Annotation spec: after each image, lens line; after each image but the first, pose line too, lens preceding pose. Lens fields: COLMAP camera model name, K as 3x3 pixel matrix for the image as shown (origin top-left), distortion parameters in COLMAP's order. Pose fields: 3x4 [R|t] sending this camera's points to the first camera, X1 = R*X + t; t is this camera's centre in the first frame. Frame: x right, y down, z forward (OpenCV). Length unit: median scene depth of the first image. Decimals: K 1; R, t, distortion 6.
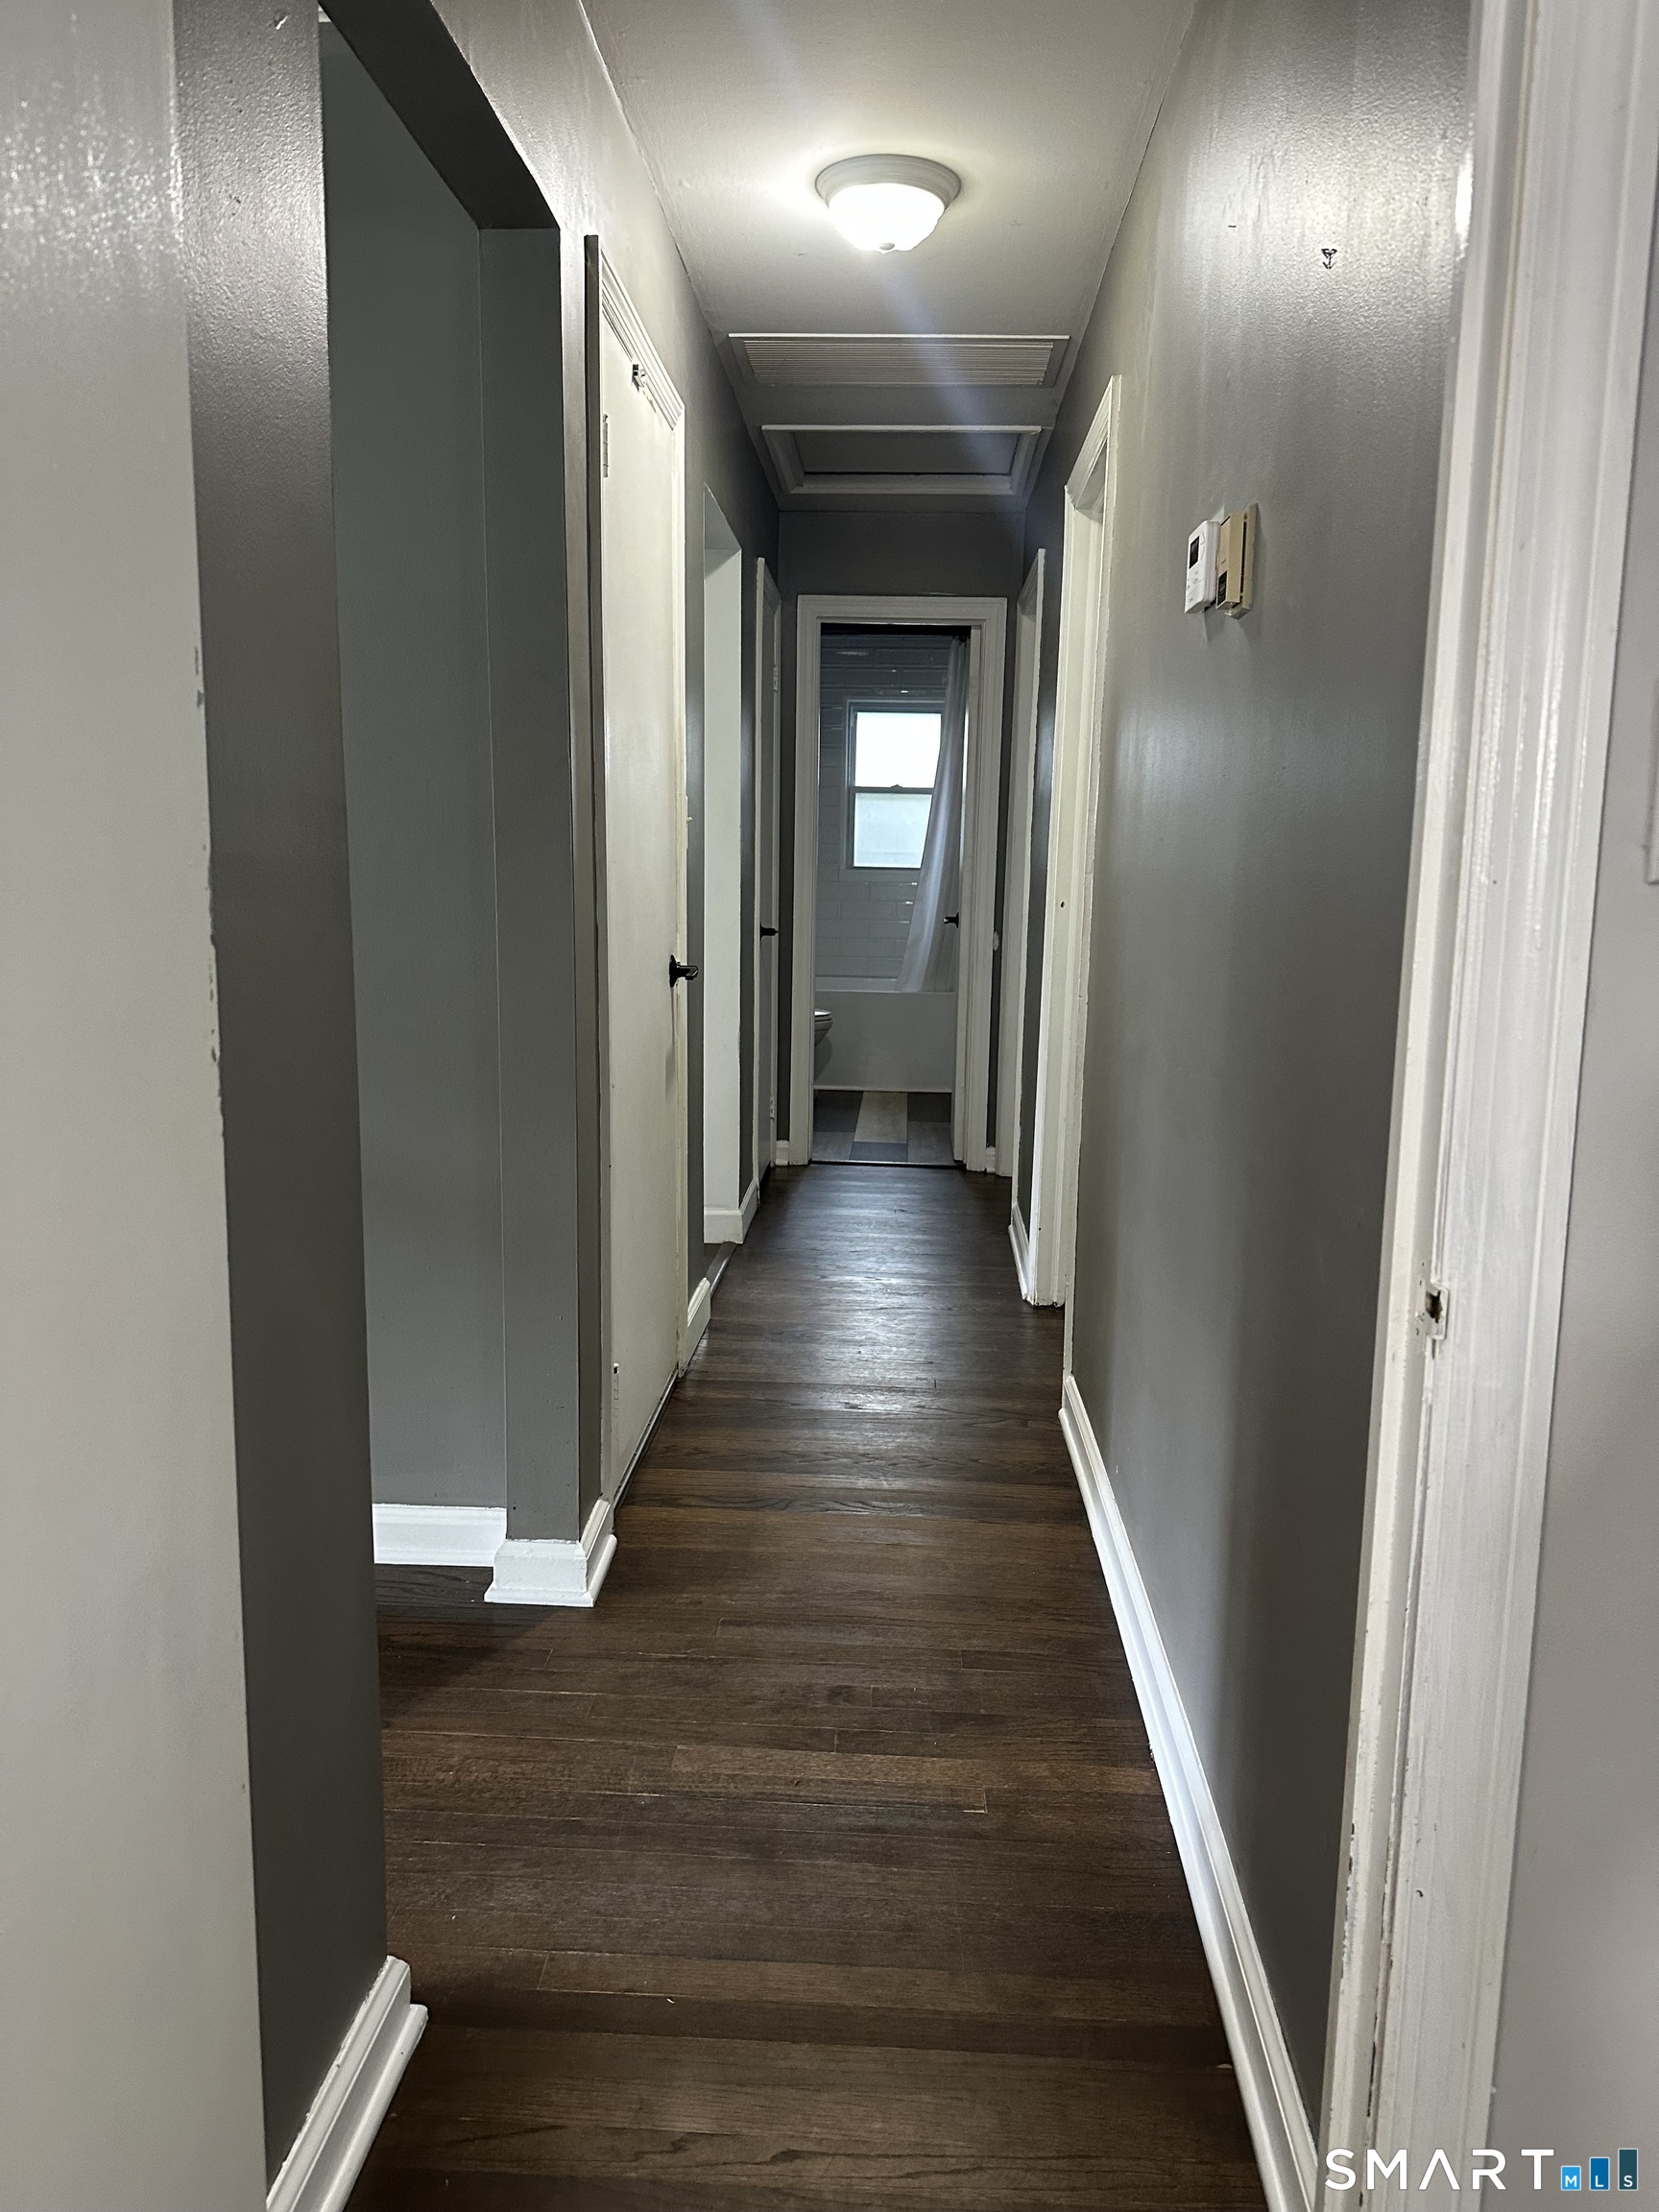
lens RADIAL K [[1549.7, 0, 831.4], [0, 1549.7, 1102.1], [0, 0, 1]] dist [0.001609, 0.000218]
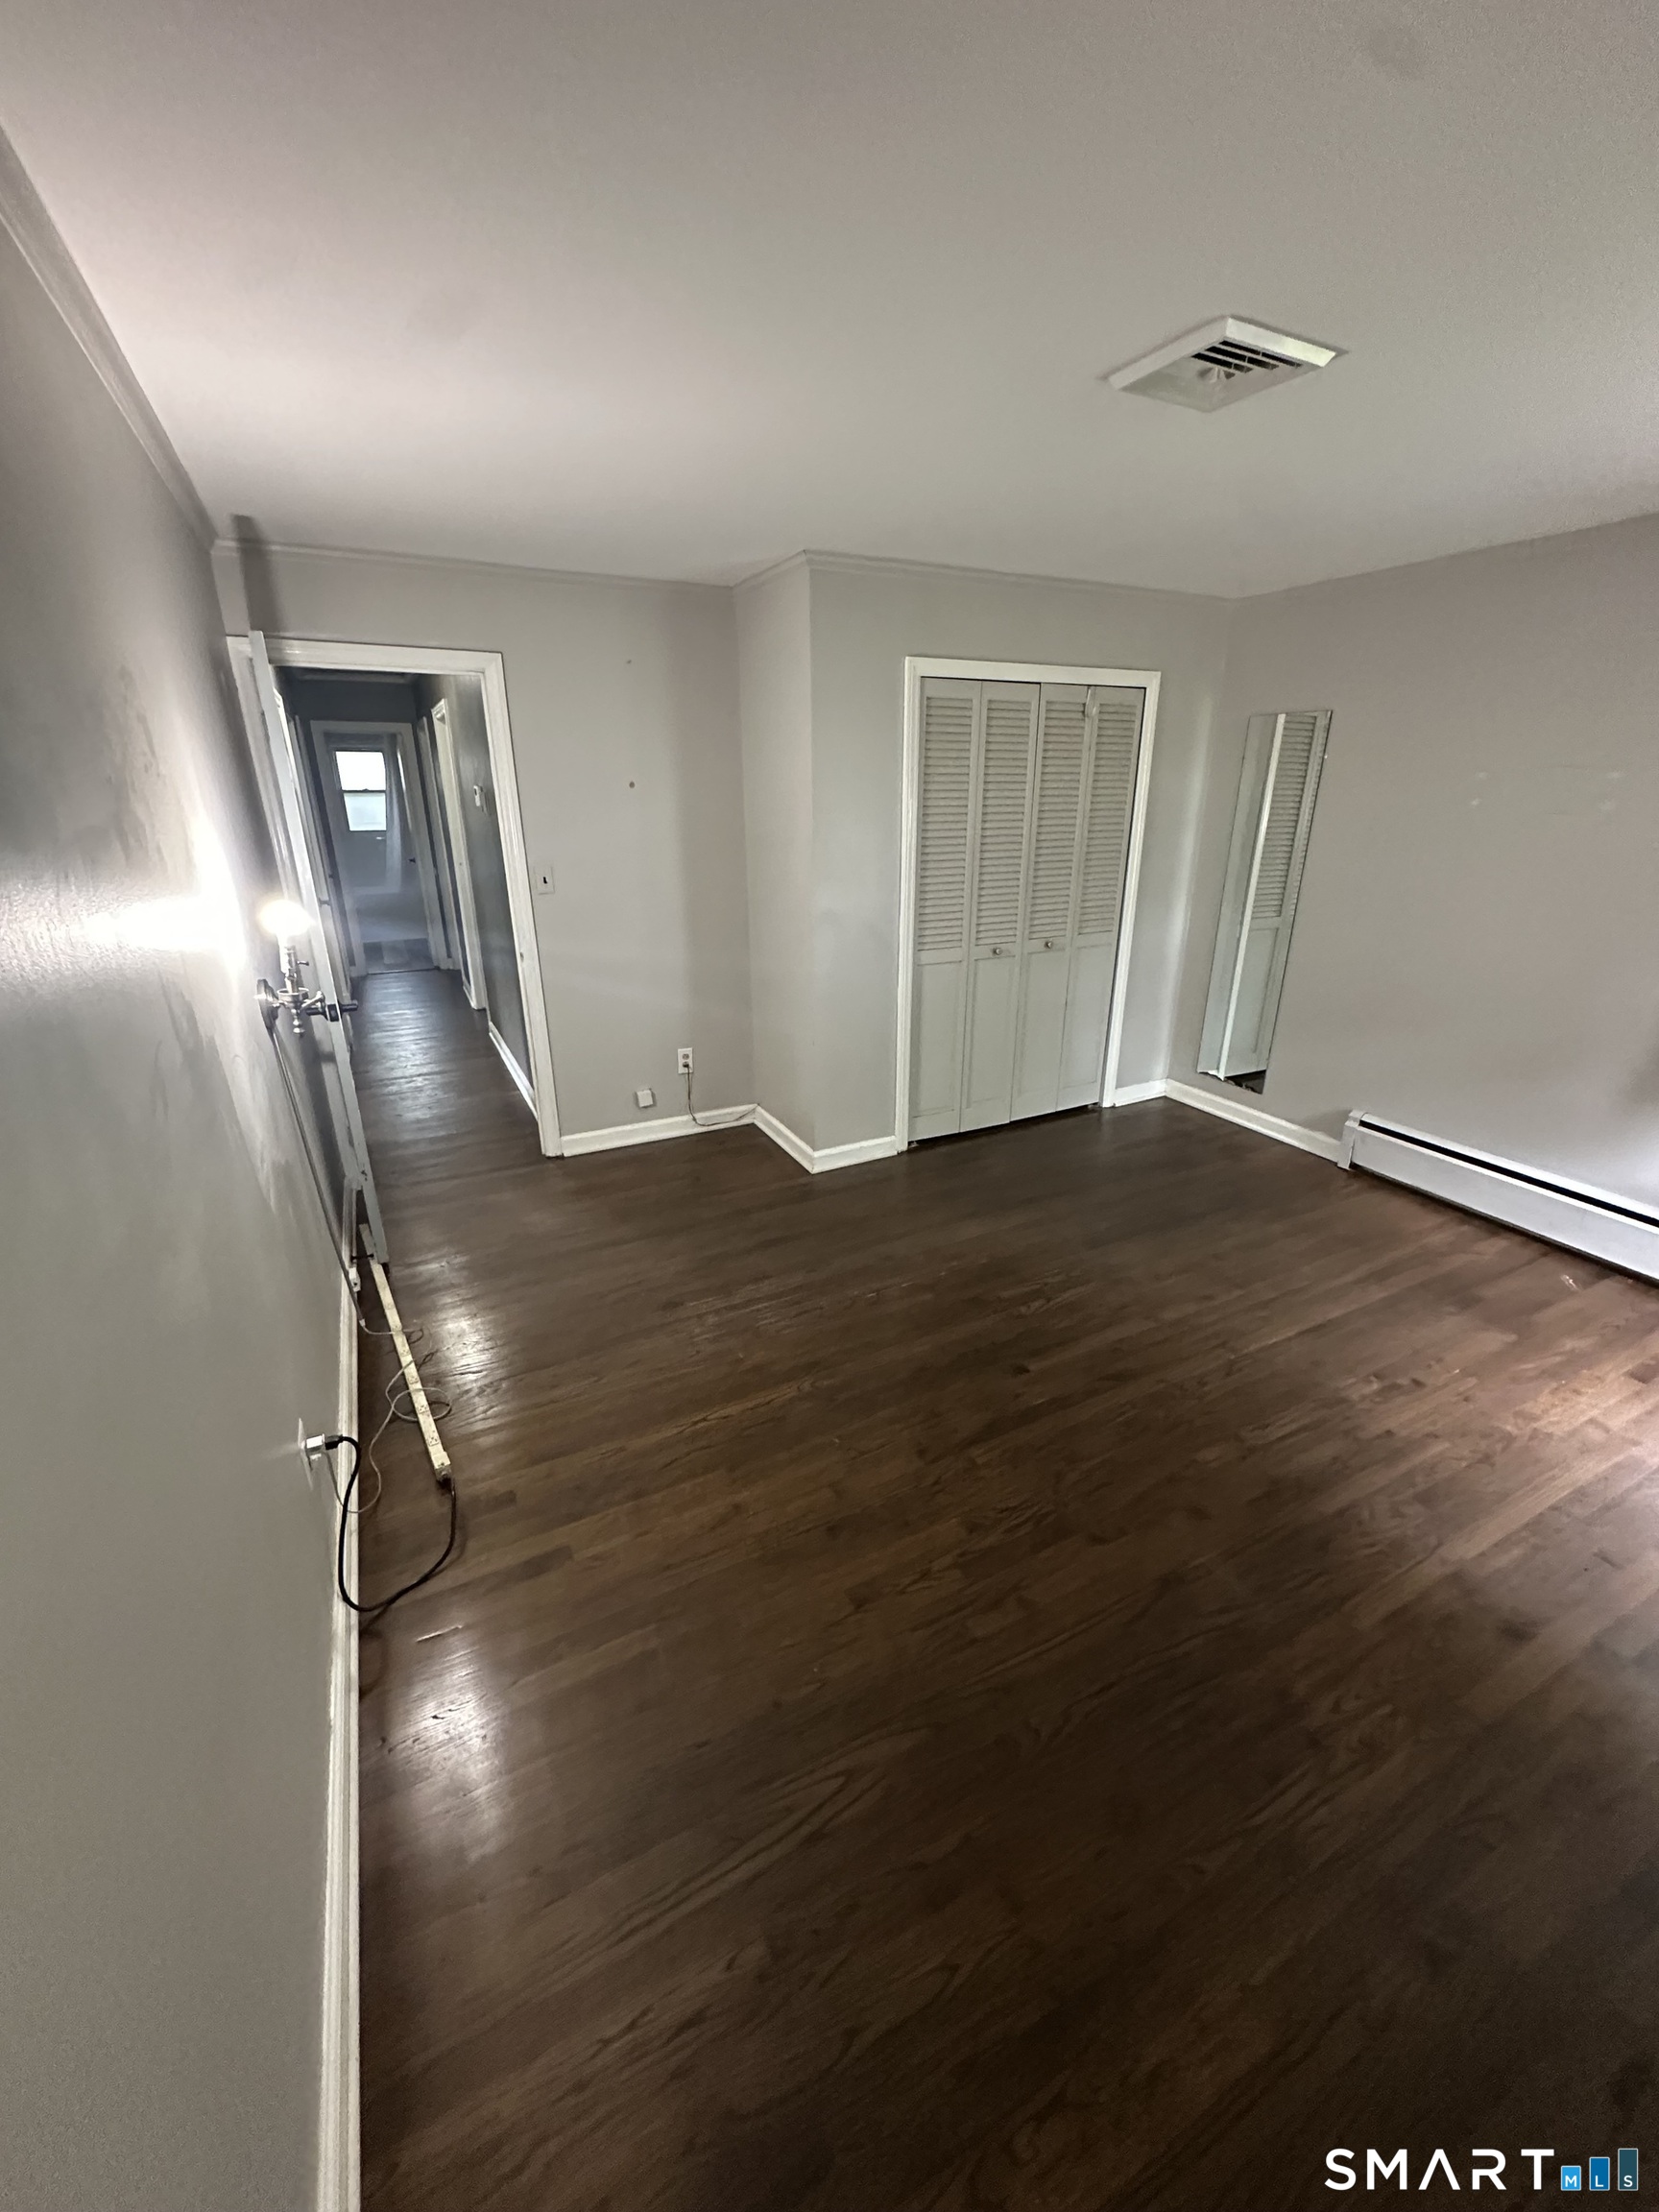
lens RADIAL K [[877.4, 0, 837.0], [0, 877.4, 1108.3], [0, 0, 1]] dist [0.000878, 0.000022]
pose [[0.865345, -0.192814, 0.462603, -0.048520], [0.101401, 0.971300, 0.215161, 0.020506], [-0.490812, -0.139280, 0.860061, -0.468628]]
